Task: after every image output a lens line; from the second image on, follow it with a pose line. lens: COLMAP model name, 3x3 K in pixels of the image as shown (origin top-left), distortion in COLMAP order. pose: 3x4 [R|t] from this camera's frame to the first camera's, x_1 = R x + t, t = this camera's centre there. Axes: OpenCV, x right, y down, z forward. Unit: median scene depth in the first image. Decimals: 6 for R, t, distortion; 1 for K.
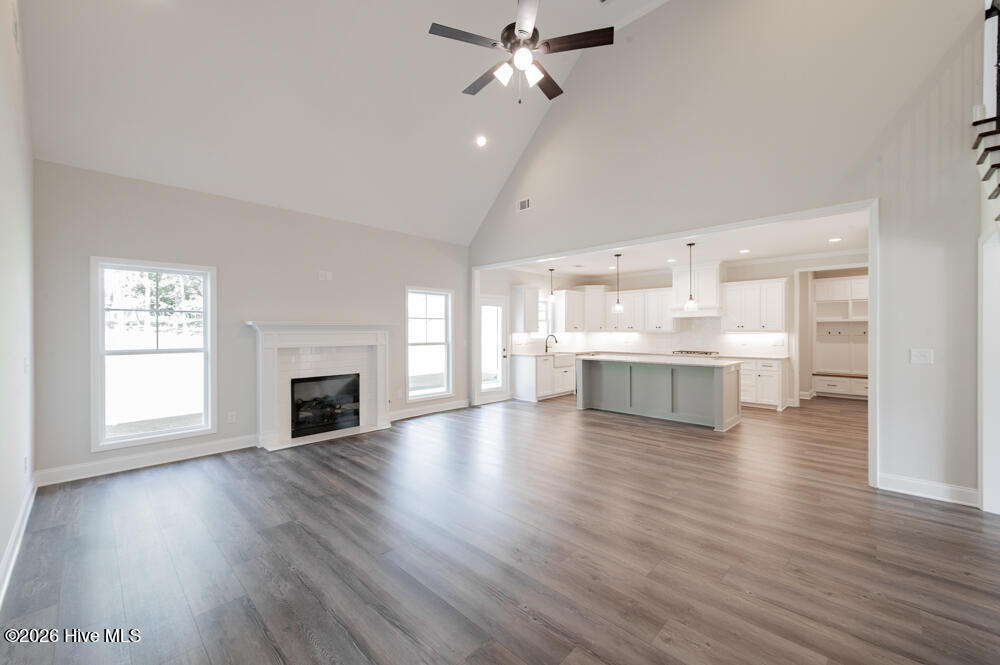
lens RADIAL K [[399.0, 0, 500.0], [0, 399.0, 332.5], [0, 0, 1]] dist [0.016449, -0.000161]
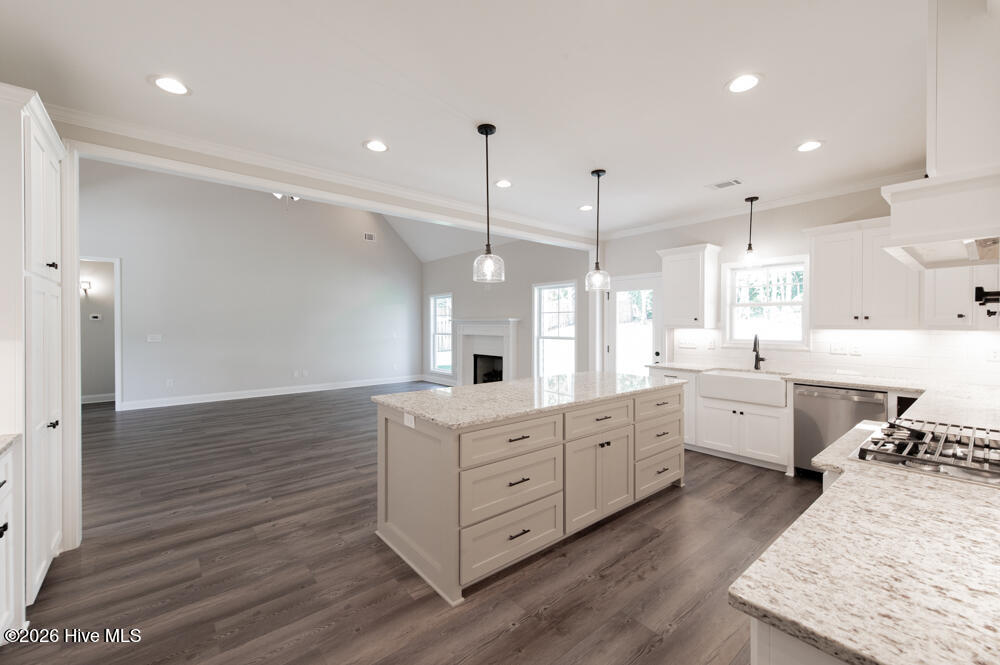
lens RADIAL K [[411.8, 0, 500.0], [0, 411.8, 332.5], [0, 0, 1]] dist [0.001212, 0.000124]
pose [[-0.106281, 0.021233, -0.994109, 1.018384], [-0.004808, 0.999749, 0.021868, -0.007497], [0.994325, 0.007104, -0.106152, 1.179120]]
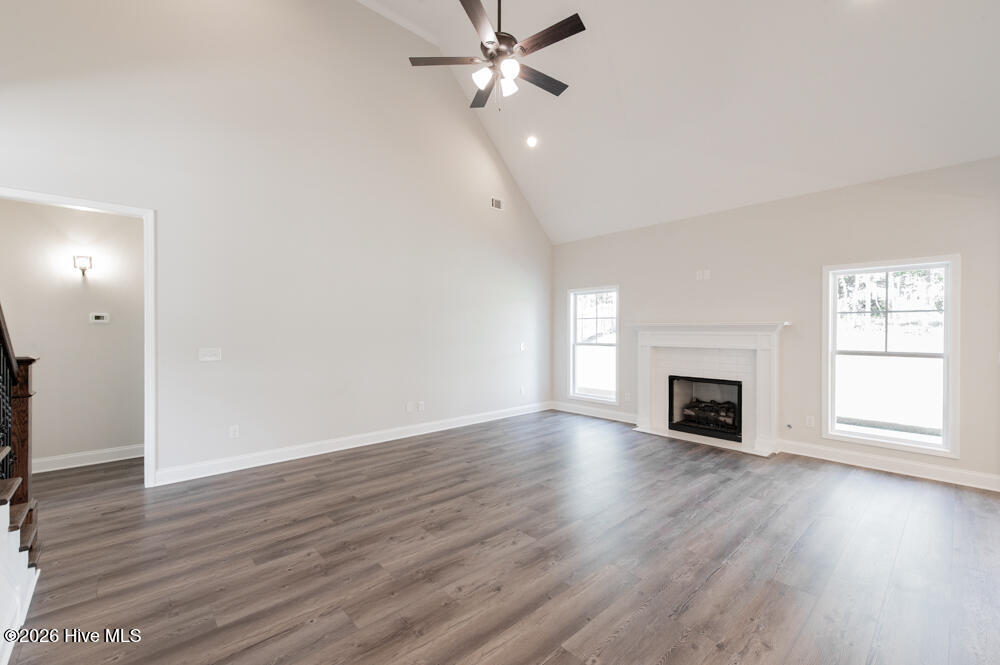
lens RADIAL K [[411.8, 0, 500.0], [0, 411.8, 332.5], [0, 0, 1]] dist [0.001212, 0.000124]
pose [[-0.063986, 0.003287, -0.997945, 0.577142], [-0.007205, 0.999967, 0.003756, -0.001379], [0.997925, 0.007431, -0.063960, 0.564265]]
